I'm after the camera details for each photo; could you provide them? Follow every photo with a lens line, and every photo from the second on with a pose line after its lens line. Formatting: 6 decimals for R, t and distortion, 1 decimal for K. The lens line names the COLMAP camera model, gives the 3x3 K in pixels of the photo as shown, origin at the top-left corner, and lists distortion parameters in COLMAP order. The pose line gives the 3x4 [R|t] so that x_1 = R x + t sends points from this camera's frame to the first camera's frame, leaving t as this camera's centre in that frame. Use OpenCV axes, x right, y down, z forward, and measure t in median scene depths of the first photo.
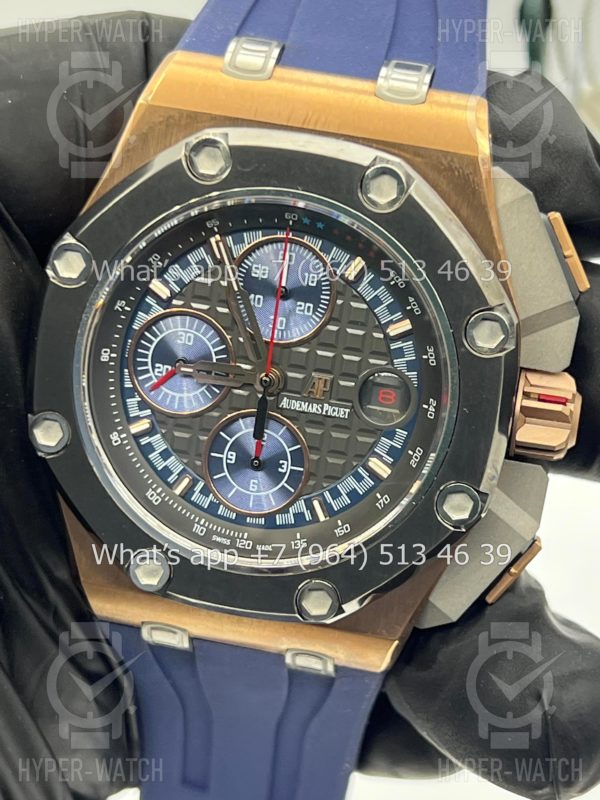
lens RADIAL K [[1860.1, 0, 303.7], [0, 1860.1, 416.2], [0, 0, 1]] dist [0.206714, 0.000000]
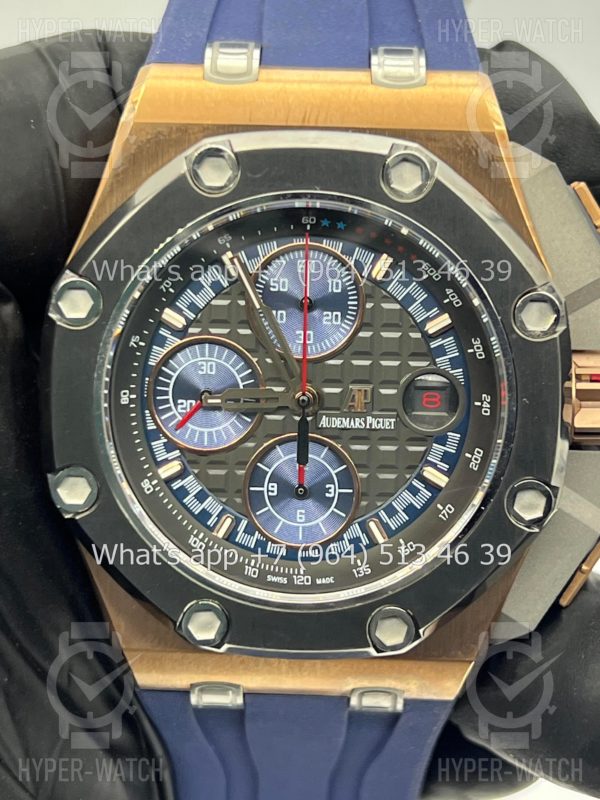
lens RADIAL K [[1860.1, 0, 302.0], [0, 1860.1, 401.0], [0, 0, 1]] dist [0.206714, 0.000000]
pose [[0.985446, -0.137482, 0.099975, -0.112182], [0.141573, 0.989308, -0.035013, 0.013383], [-0.094092, 0.048657, 0.994374, 0.081415]]
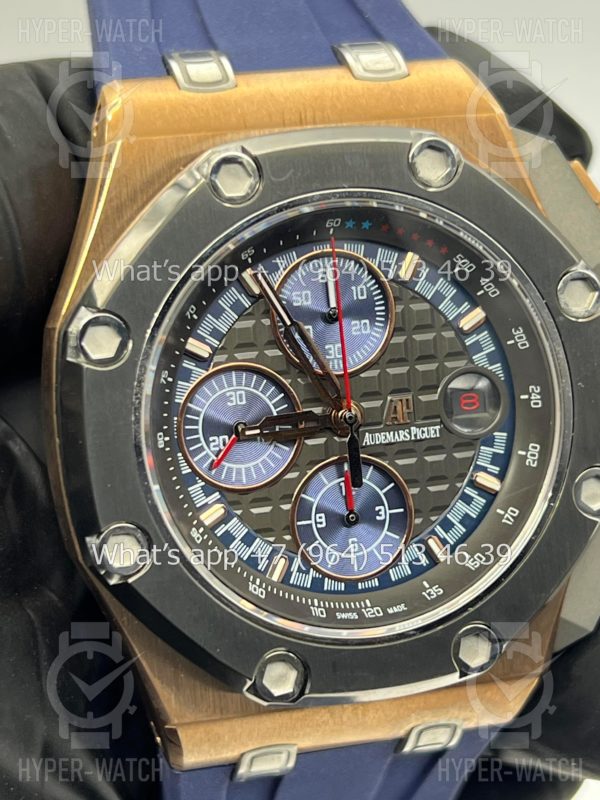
lens RADIAL K [[1860.1, 0, 294.4], [0, 1860.1, 400.6], [0, 0, 1]] dist [0.206714, 0.000000]
pose [[0.900695, -0.256024, 0.350999, -0.337095], [0.287903, 0.956786, -0.040890, 0.001127], [-0.325362, 0.137884, 0.935483, 0.207576]]
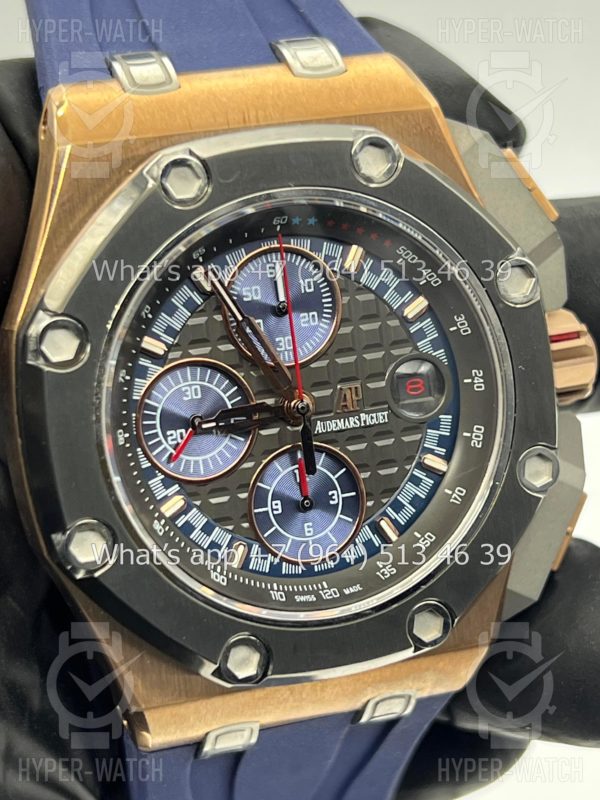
lens RADIAL K [[1860.1, 0, 297.7], [0, 1860.1, 394.6], [0, 0, 1]] dist [0.206714, 0.000000]
pose [[0.873303, -0.296476, 0.386579, -0.358043], [0.320209, 0.947342, 0.003168, -0.028016], [-0.367161, 0.121020, 0.922251, 0.184018]]
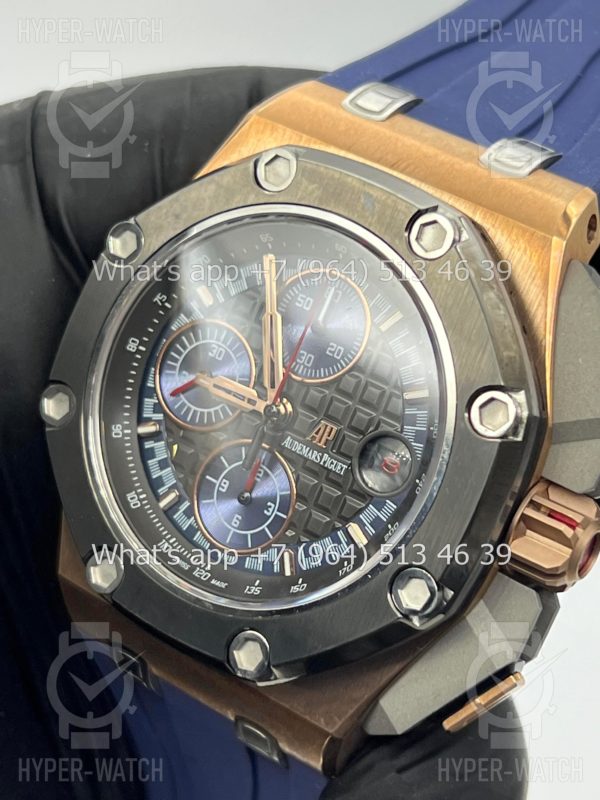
lens RADIAL K [[1860.1, 0, 297.7], [0, 1860.1, 403.2], [0, 0, 1]] dist [0.206714, 0.000000]
pose [[0.911916, 0.261339, -0.316404, 0.285586], [-0.309378, 0.944361, -0.111656, 0.077330], [0.269620, 0.199709, 0.942030, 0.116840]]
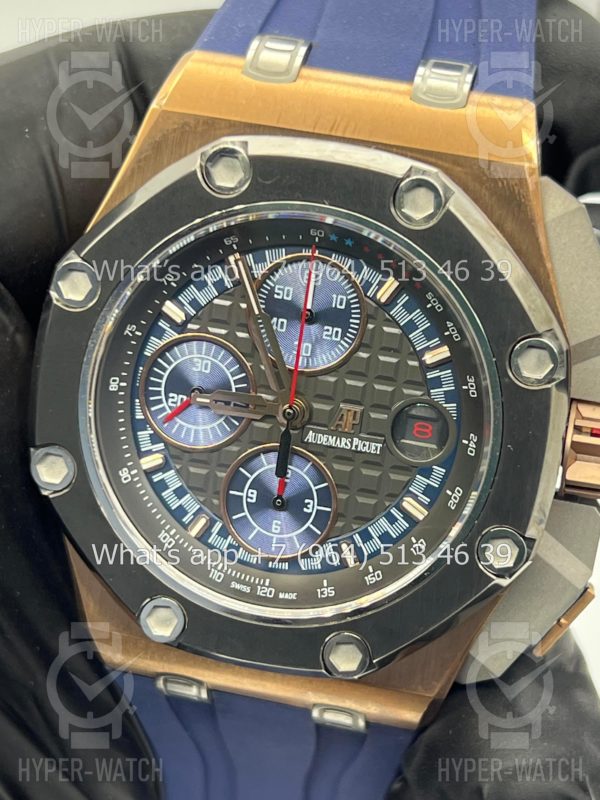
lens RADIAL K [[1860.1, 0, 288.7], [0, 1860.1, 408.0], [0, 0, 1]] dist [0.206714, 0.000000]
pose [[0.999438, 0.001661, -0.033493, 0.009730], [-0.001596, 0.999997, 0.001966, -0.023051], [0.033496, -0.001911, 0.999437, 0.090031]]
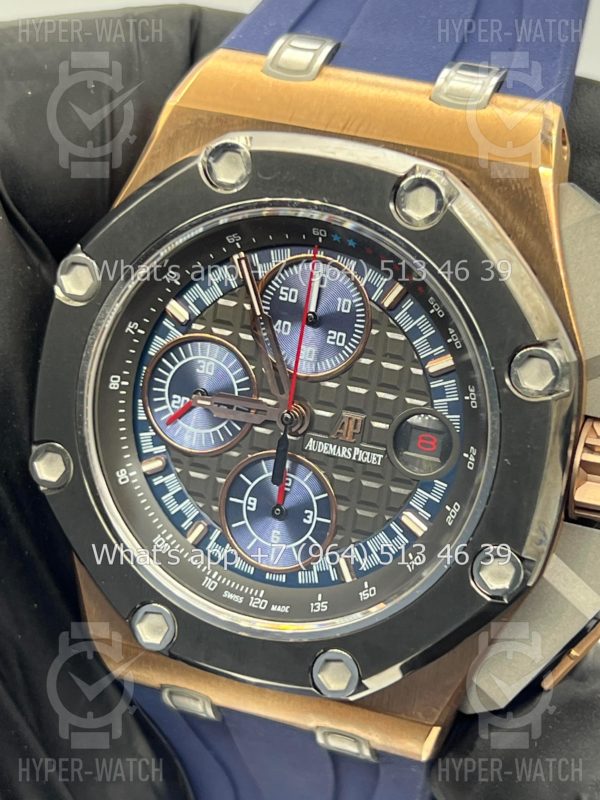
lens RADIAL K [[1860.1, 0, 301.4], [0, 1860.1, 402.5], [0, 0, 1]] dist [0.206714, 0.000000]
pose [[0.985989, 0.039597, -0.162041, 0.127187], [-0.045799, 0.998347, -0.034719, 0.003714], [0.160398, 0.041654, 0.986173, 0.132016]]
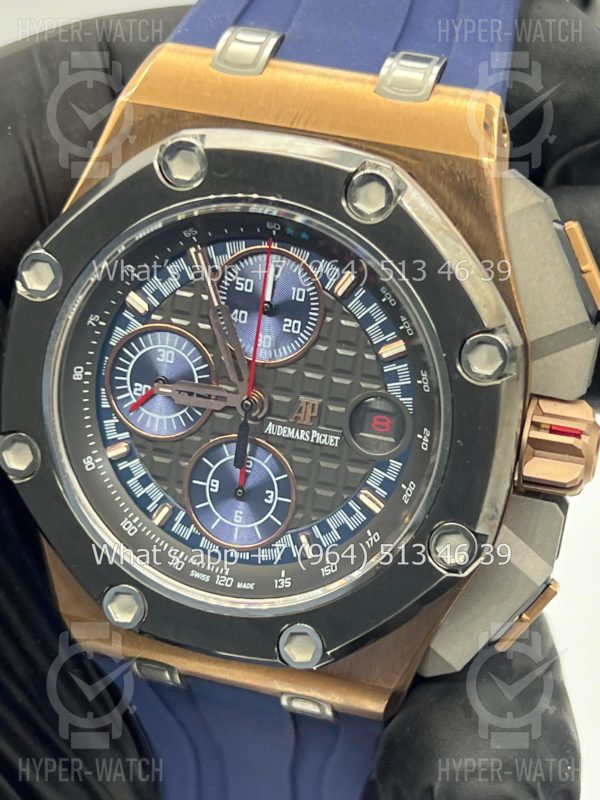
lens RADIAL K [[1860.1, 0, 295.3], [0, 1860.1, 406.3], [0, 0, 1]] dist [0.206714, 0.000000]
pose [[0.992728, 0.017249, -0.119139, 0.111162], [-0.015372, 0.999743, 0.016659, -0.033515], [0.119396, -0.014706, 0.992738, 0.092597]]
